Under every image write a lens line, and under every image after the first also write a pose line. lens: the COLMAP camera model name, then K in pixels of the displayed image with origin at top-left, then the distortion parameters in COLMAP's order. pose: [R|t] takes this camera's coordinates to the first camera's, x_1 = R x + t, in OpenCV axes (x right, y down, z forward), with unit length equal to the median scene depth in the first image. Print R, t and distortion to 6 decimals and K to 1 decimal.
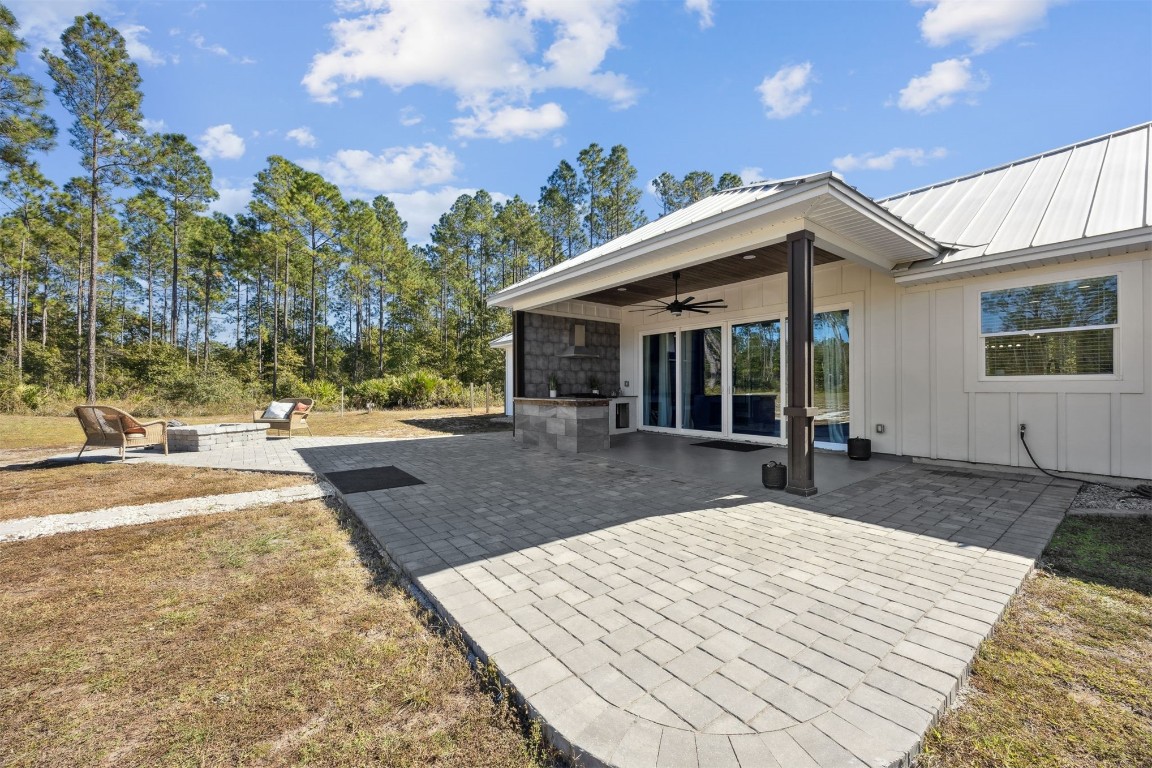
lens RADIAL K [[439.9, 0, 582.9], [0, 439.9, 387.6], [0, 0, 1]] dist [0.001677, -0.000927]
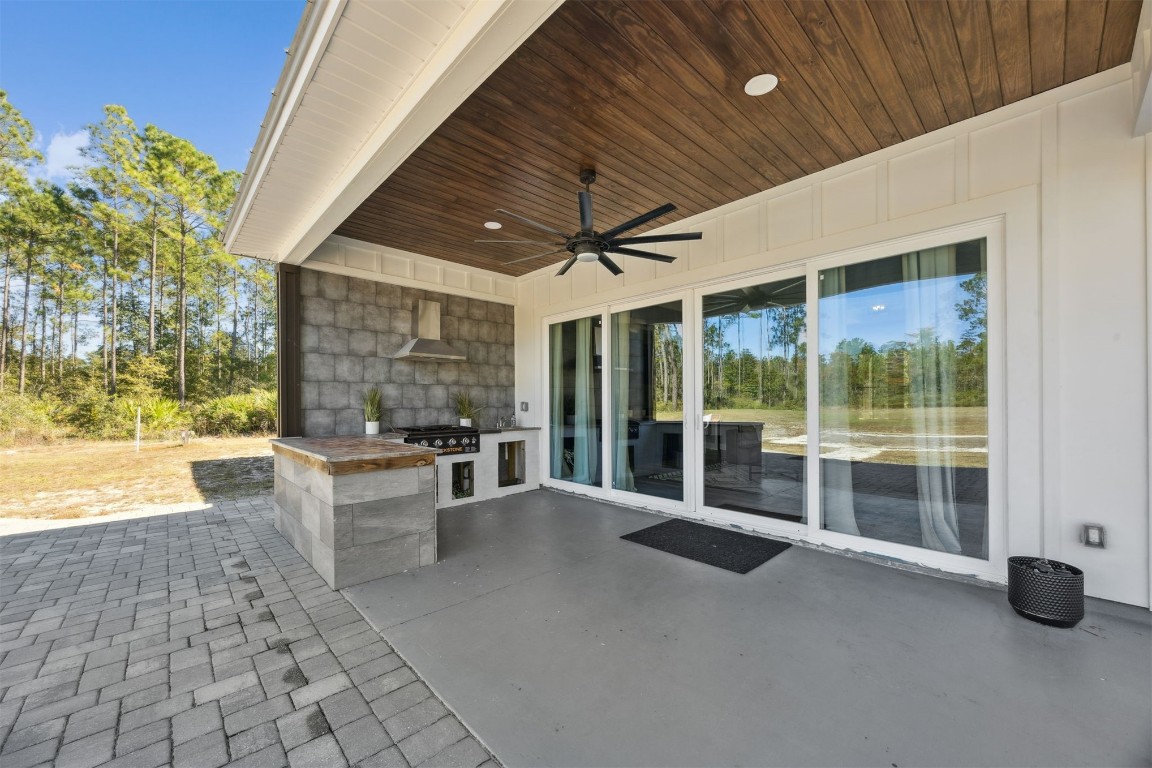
lens RADIAL K [[439.9, 0, 583.3], [0, 439.9, 399.8], [0, 0, 1]] dist [0.001677, -0.000927]
pose [[0.995450, -0.003044, 0.095232, 0.126619], [0.003380, 0.999989, -0.003359, -0.016076], [-0.095221, 0.003666, 0.995449, 0.422294]]
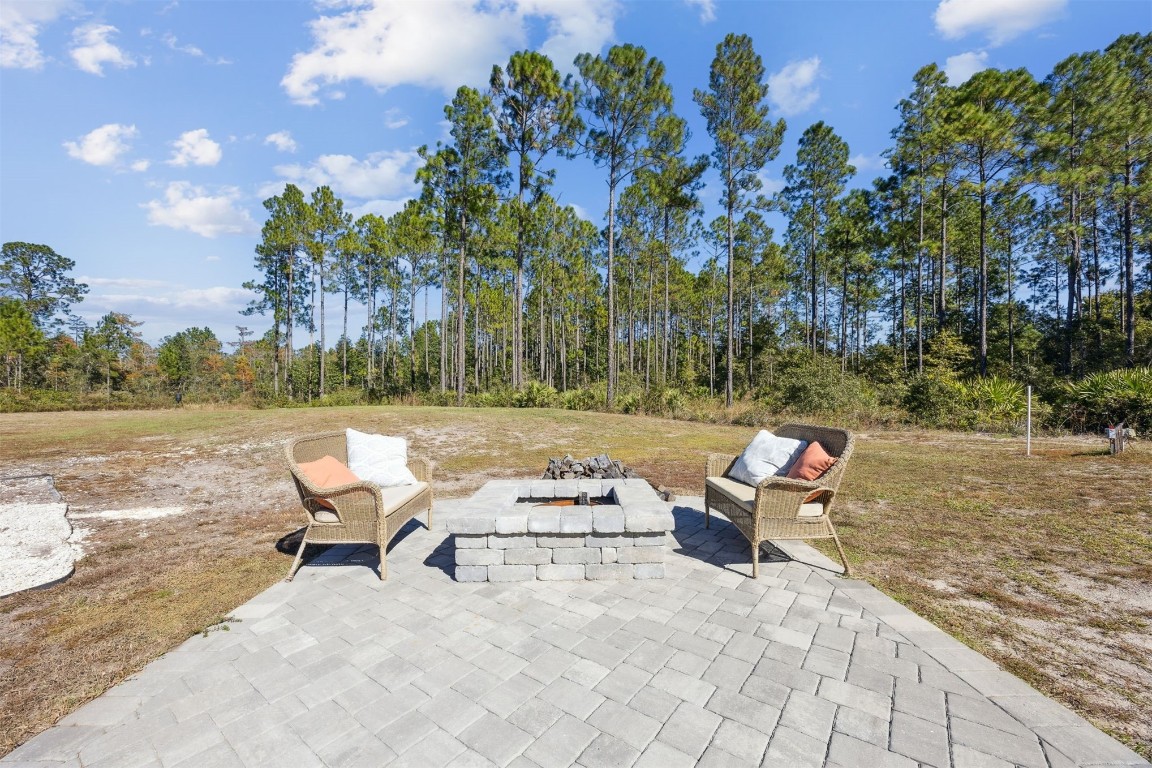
lens RADIAL K [[439.9, 0, 577.0], [0, 439.9, 388.6], [0, 0, 1]] dist [0.001677, -0.000927]
pose [[0.249762, -0.010800, -0.968247, -0.382395], [0.007415, 0.999930, -0.009240, 0.000694], [0.968279, -0.004871, 0.249825, 0.741699]]
